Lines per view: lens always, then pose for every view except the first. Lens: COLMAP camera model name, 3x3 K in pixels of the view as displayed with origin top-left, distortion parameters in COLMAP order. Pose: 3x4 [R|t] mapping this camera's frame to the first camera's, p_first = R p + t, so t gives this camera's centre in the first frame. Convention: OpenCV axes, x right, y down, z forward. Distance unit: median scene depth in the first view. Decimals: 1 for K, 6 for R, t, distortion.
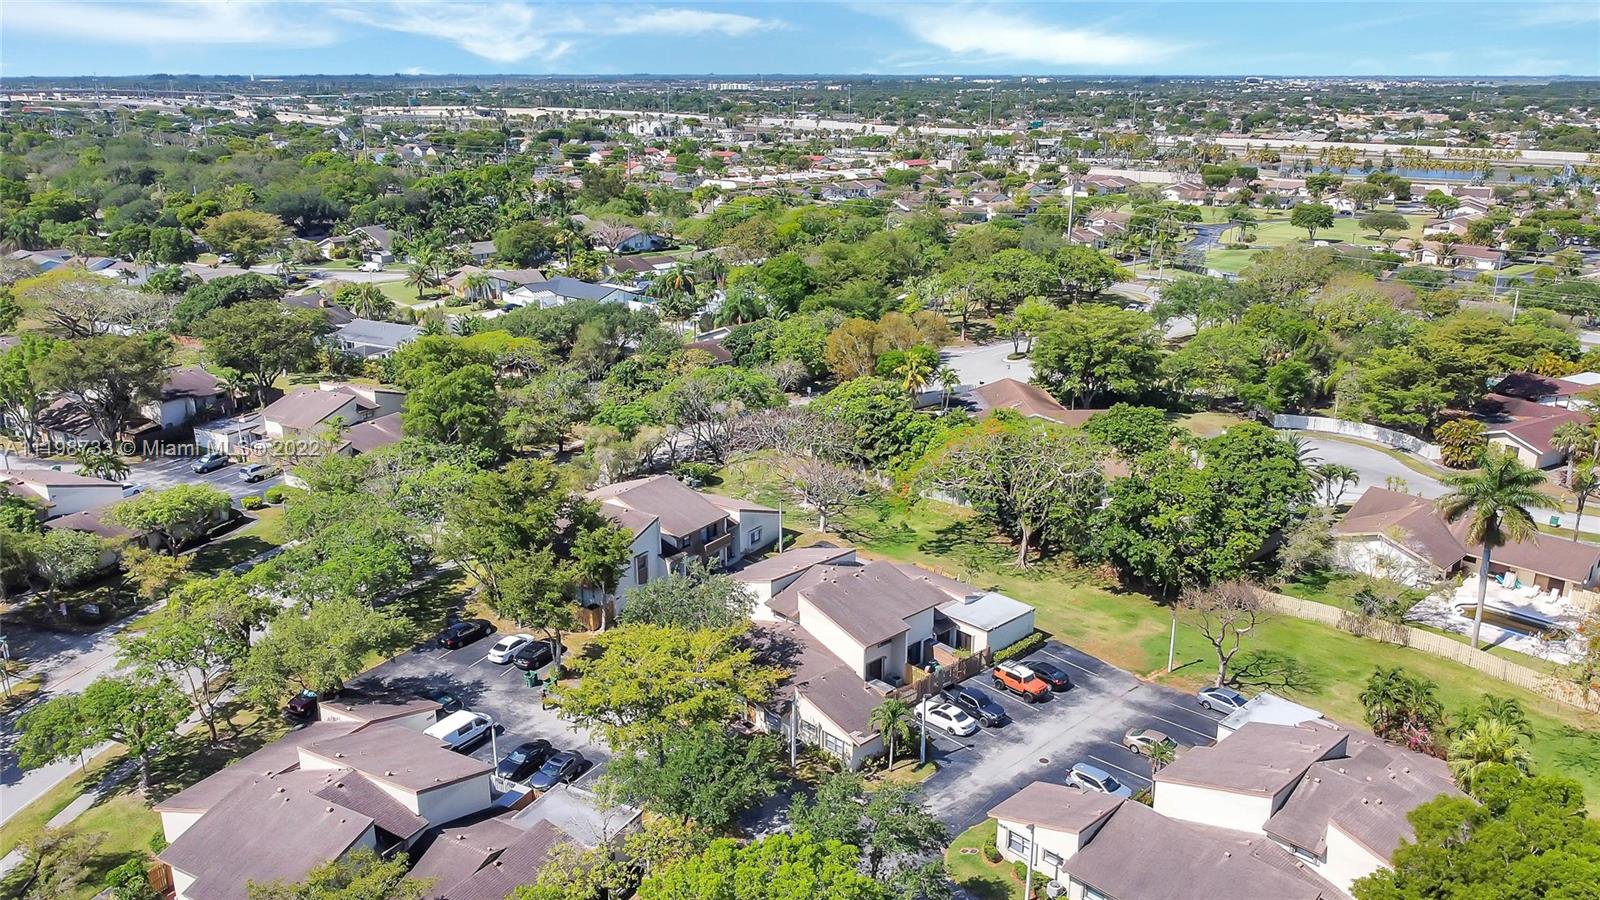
lens RADIAL K [[1196.8, 0, 791.0], [0, 1196.8, 450.1], [0, 0, 1]] dist [-0.003286, -0.010592]
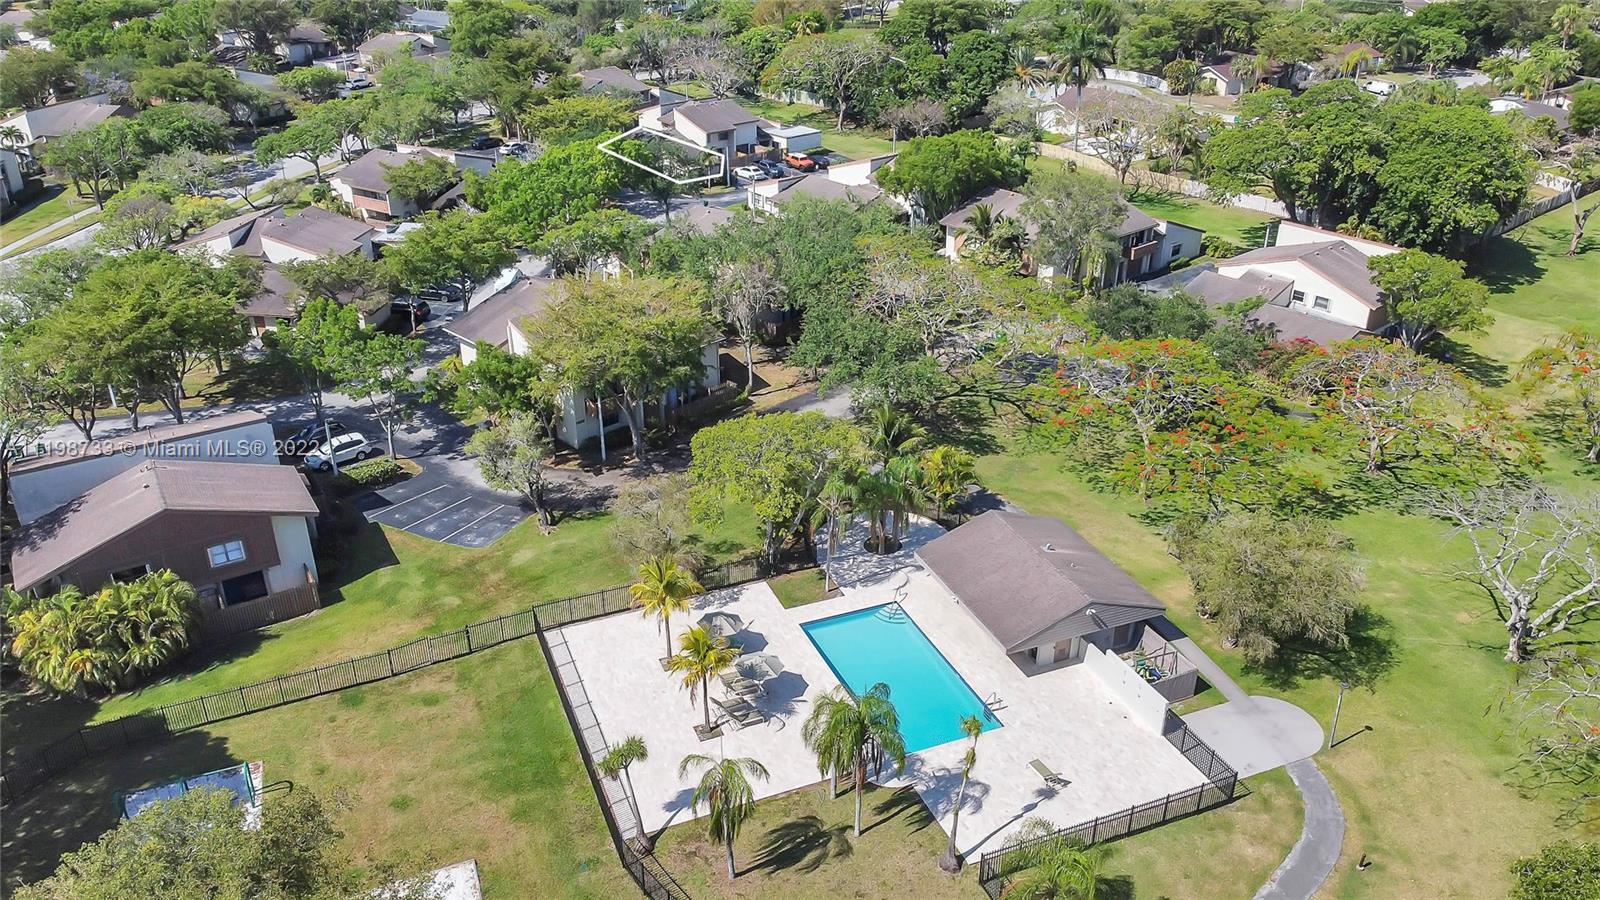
lens RADIAL K [[1196.8, 0, 809.8], [0, 1196.8, 448.0], [0, 0, 1]] dist [-0.003286, -0.010592]
pose [[0.998941, 0.022854, -0.039941, 0.197895], [-0.016011, 0.986341, 0.163937, 0.221233], [0.043142, -0.163123, 0.985662, -0.545895]]
